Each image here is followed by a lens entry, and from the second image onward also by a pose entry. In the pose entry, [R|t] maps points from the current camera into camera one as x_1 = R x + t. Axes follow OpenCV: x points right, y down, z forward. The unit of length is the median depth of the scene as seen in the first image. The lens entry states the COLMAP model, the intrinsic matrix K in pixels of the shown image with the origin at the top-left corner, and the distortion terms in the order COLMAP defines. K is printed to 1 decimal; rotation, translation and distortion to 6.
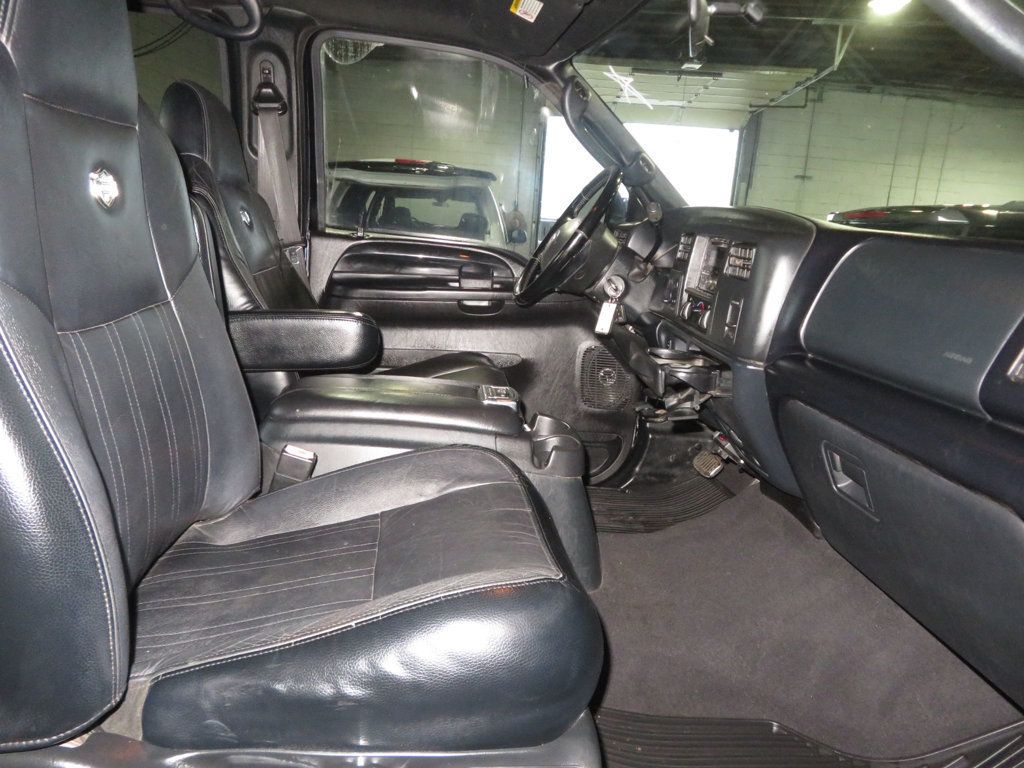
lens RADIAL K [[731.6, 0, 517.9], [0, 731.6, 376.0], [0, 0, 1]] dist [-0.007799, -0.003419]
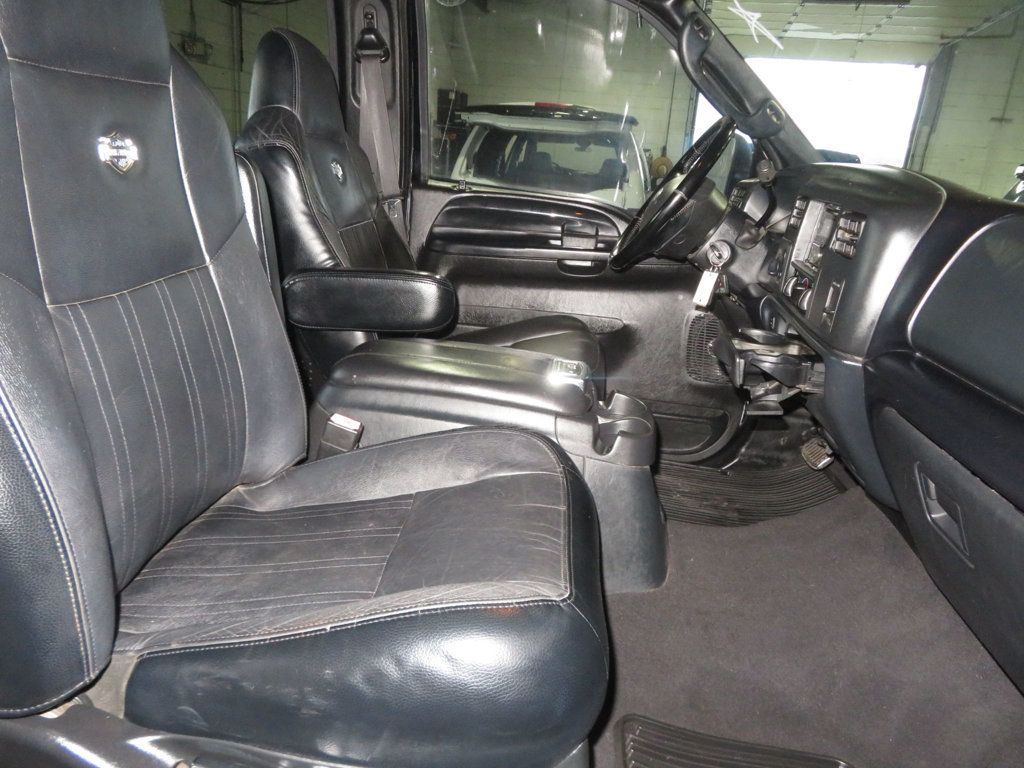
lens RADIAL K [[735.6, 0, 514.8], [0, 735.6, 379.8], [0, 0, 1]] dist [-0.003206, 0.000585]
pose [[0.980108, 0.064743, -0.187609, 0.101011], [-0.050567, 0.995560, 0.079390, -0.040322], [0.191916, -0.068324, 0.979030, 0.081733]]
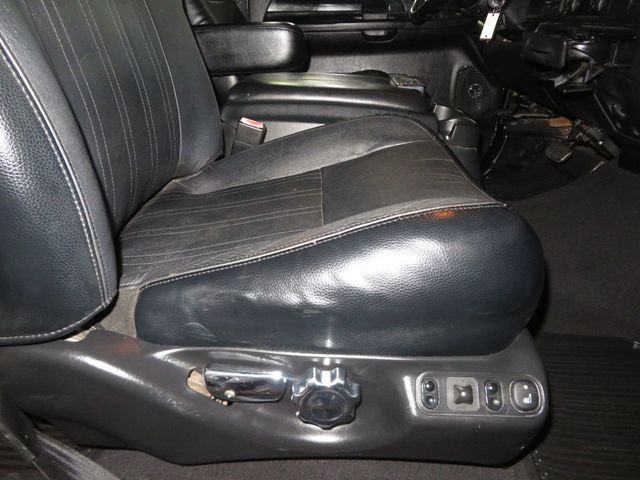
lens RADIAL K [[462.9, 0, 322.7], [0, 462.9, 238.6], [0, 0, 1]] dist [0.001406, 0.003046]
pose [[0.991241, 0.008647, -0.131779, -0.074882], [0.023765, 0.969884, 0.242407, 0.103559], [0.129906, -0.243415, 0.961183, 0.215683]]
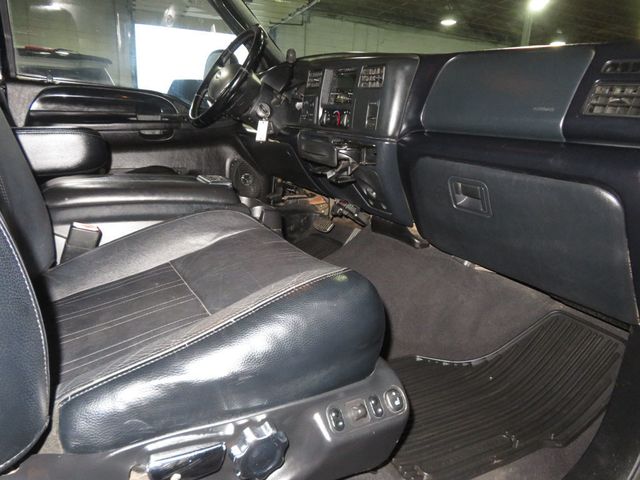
lens RADIAL K [[457.3, 0, 323.7], [0, 457.3, 235.0], [0, 0, 1]] dist [-0.007799, -0.003419]
pose [[0.916564, -0.122750, 0.380583, -0.217986], [0.091843, 0.990899, 0.098410, 0.076225], [-0.389199, -0.055246, 0.919496, 0.126223]]
